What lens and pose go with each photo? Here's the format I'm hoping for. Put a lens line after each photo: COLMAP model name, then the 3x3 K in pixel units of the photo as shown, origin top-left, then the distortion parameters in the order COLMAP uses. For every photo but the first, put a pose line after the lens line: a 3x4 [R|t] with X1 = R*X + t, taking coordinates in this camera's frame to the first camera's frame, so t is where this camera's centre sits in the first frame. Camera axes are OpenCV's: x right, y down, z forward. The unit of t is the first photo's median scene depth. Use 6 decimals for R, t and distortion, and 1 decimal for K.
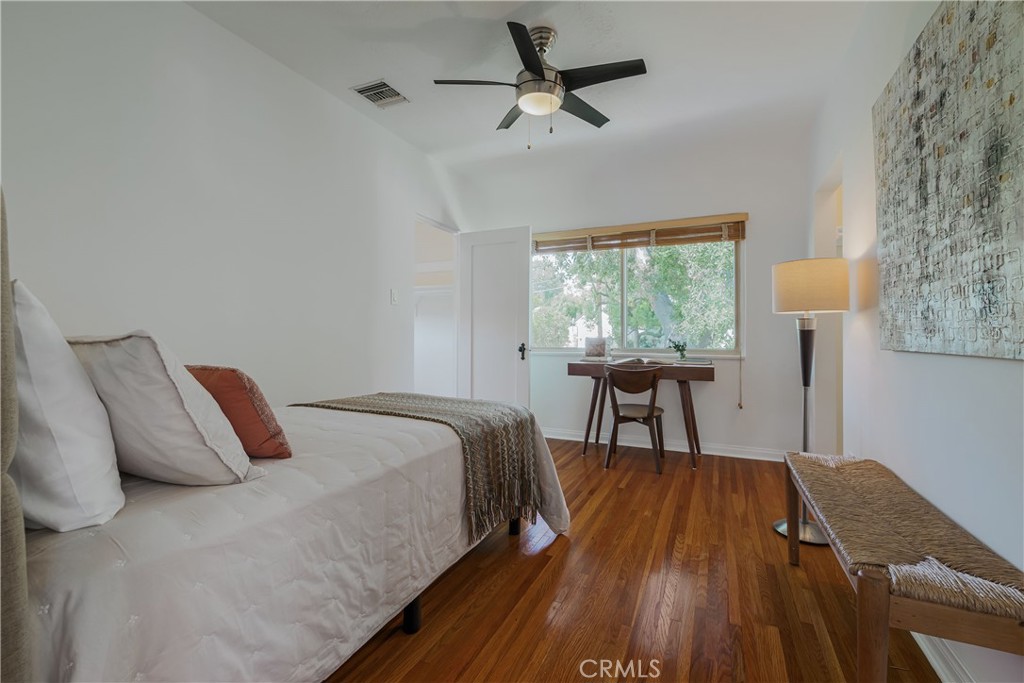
lens RADIAL K [[443.3, 0, 509.5], [0, 443.3, 337.6], [0, 0, 1]] dist [-0.002298, 0.001024]
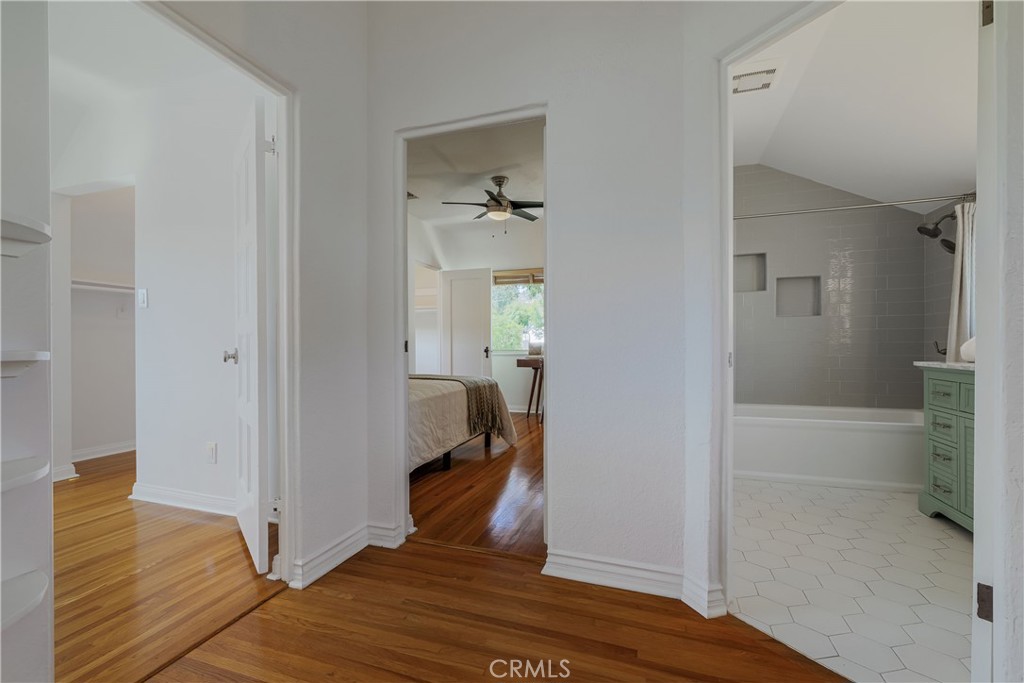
lens RADIAL K [[443.3, 0, 516.9], [0, 443.3, 347.3], [0, 0, 1]] dist [-0.002298, 0.001024]
pose [[0.992551, -0.008436, 0.121539, -0.059808], [0.007855, 0.999955, 0.005256, 0.009463], [-0.121578, -0.004263, 0.992573, -0.580607]]
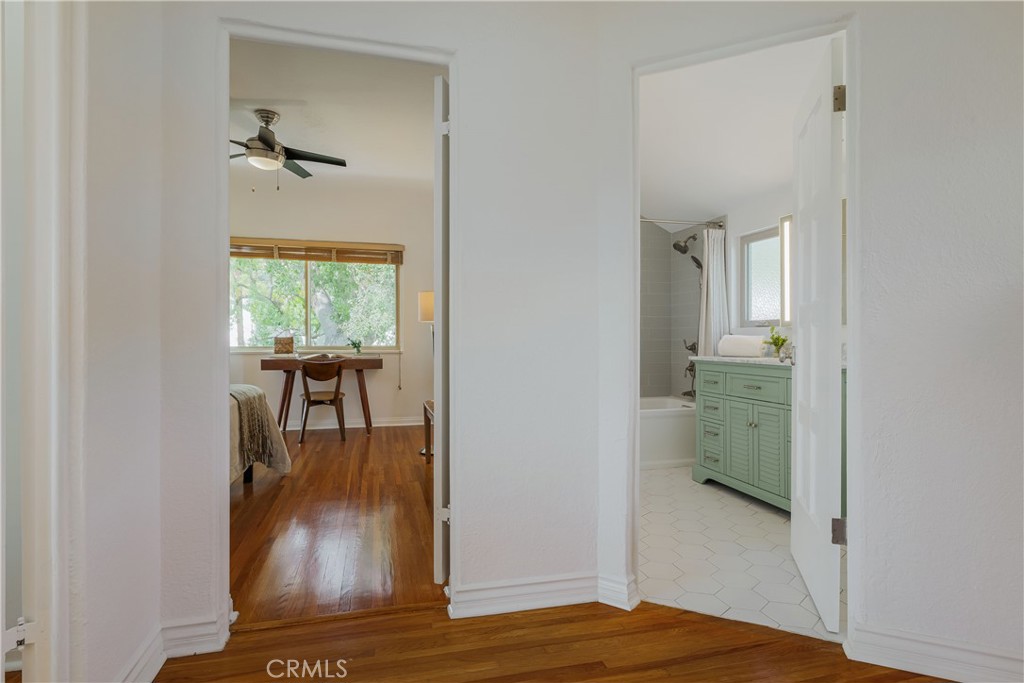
lens RADIAL K [[521.5, 0, 521.0], [0, 521.5, 338.7], [0, 0, 1]] dist [0.000441, -0.000634]
pose [[0.755688, -0.001313, 0.654931, -0.264706], [0.002068, 0.999998, -0.000381, 0.007005], [-0.654929, 0.001642, 0.755689, -0.488407]]
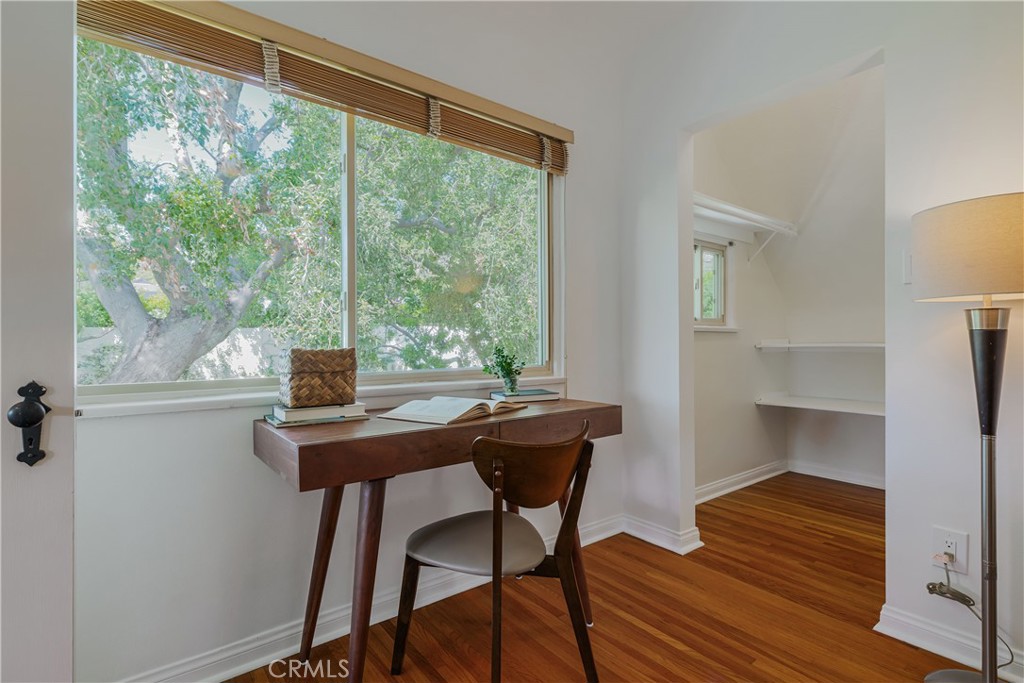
lens RADIAL K [[498.1, 0, 512.5], [0, 498.1, 339.3], [0, 0, 1]] dist [0.000637, -0.000160]
pose [[0.438419, 0.000249, 0.898771, -0.092325], [0.008223, 0.999957, -0.004288, -0.005199], [-0.898733, 0.009270, 0.438398, 0.836633]]
